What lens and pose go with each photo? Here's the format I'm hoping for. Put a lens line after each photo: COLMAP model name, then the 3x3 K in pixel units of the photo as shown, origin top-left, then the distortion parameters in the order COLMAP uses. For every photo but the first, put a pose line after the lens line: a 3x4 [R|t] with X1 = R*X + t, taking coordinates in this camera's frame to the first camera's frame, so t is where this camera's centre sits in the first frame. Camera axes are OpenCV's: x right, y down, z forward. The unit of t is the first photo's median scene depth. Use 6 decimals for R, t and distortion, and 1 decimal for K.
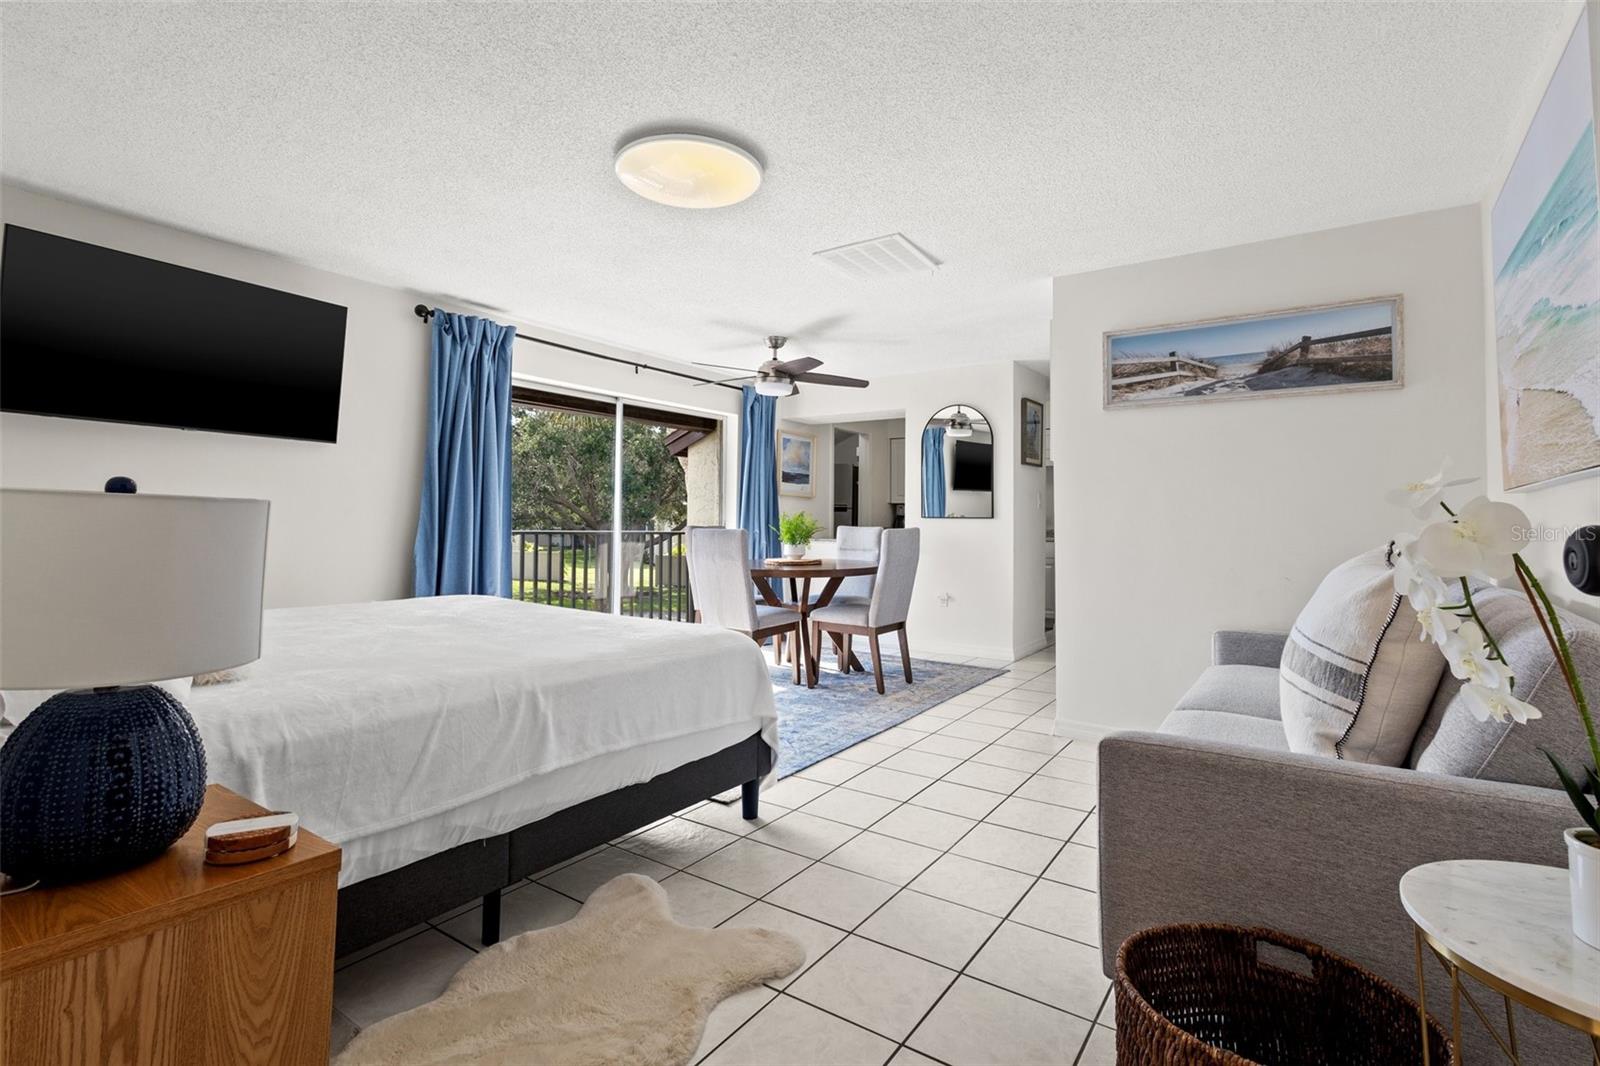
lens RADIAL K [[730.2, 0, 798.8], [0, 730.2, 499.7], [0, 0, 1]] dist [0.007103, 0.002249]
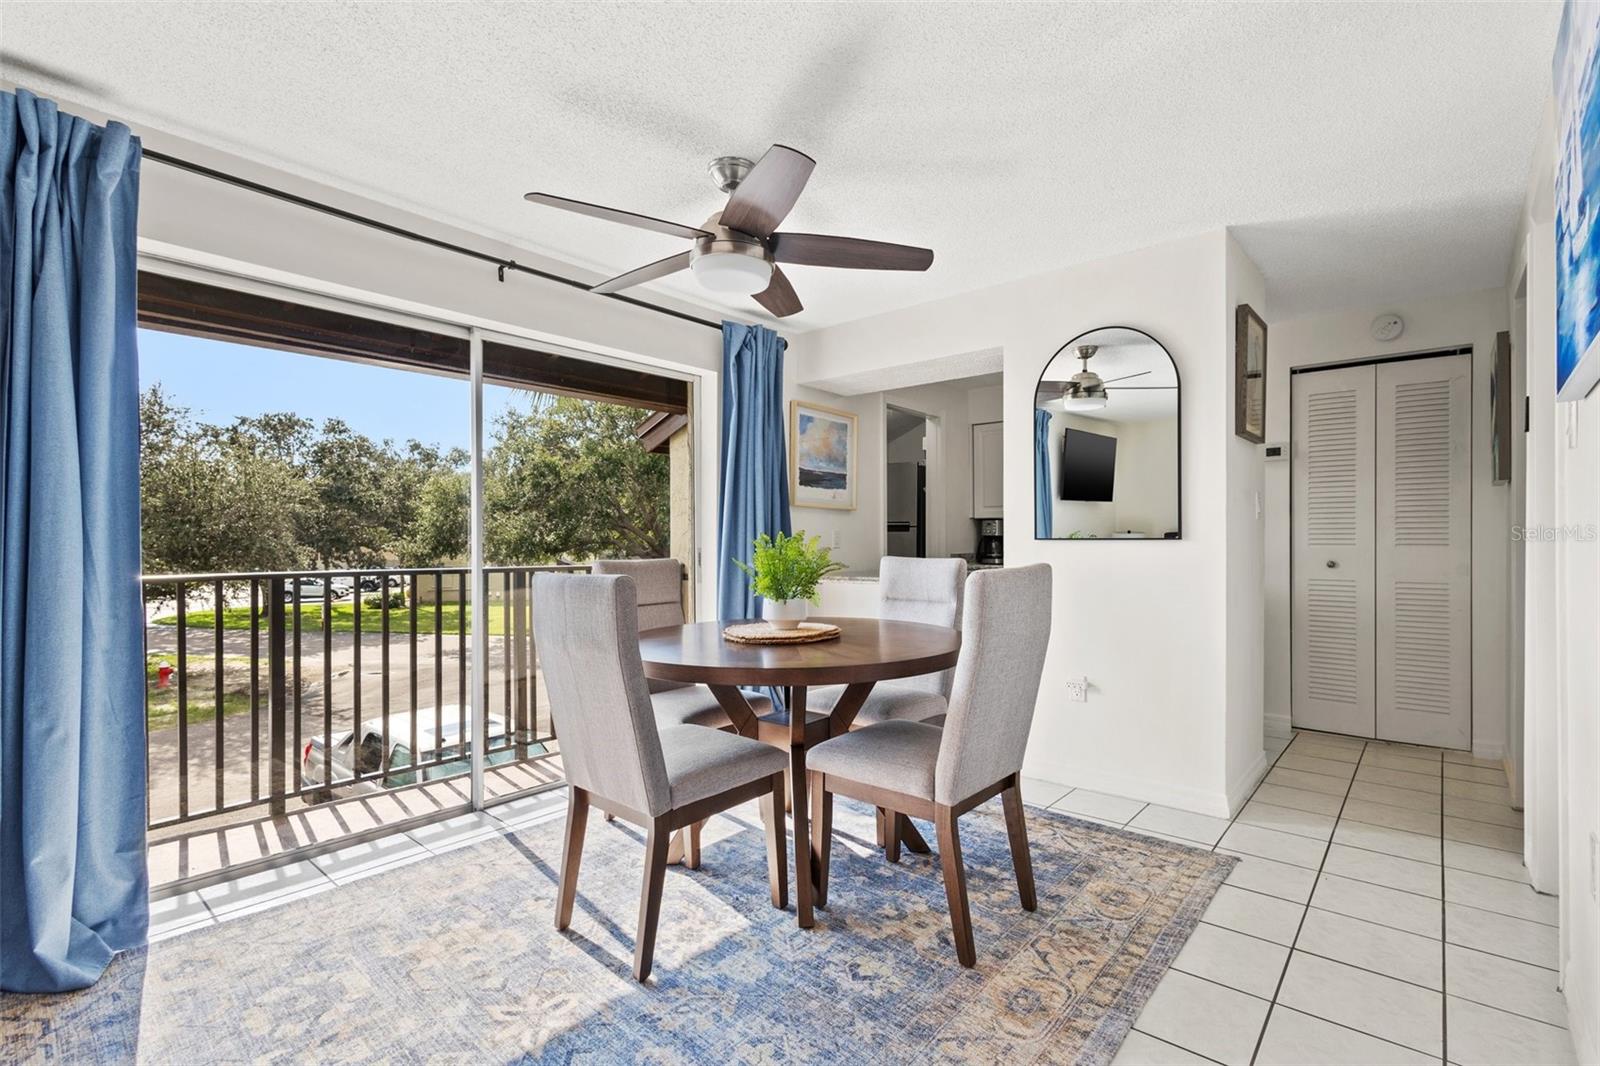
lens RADIAL K [[730.2, 0, 806.9], [0, 730.2, 549.7], [0, 0, 1]] dist [0.007103, 0.002249]
pose [[0.995701, -0.011427, -0.091913, 0.061147], [0.014863, 0.999213, 0.036789, 0.011480], [0.091421, -0.037997, 0.995087, 0.569861]]
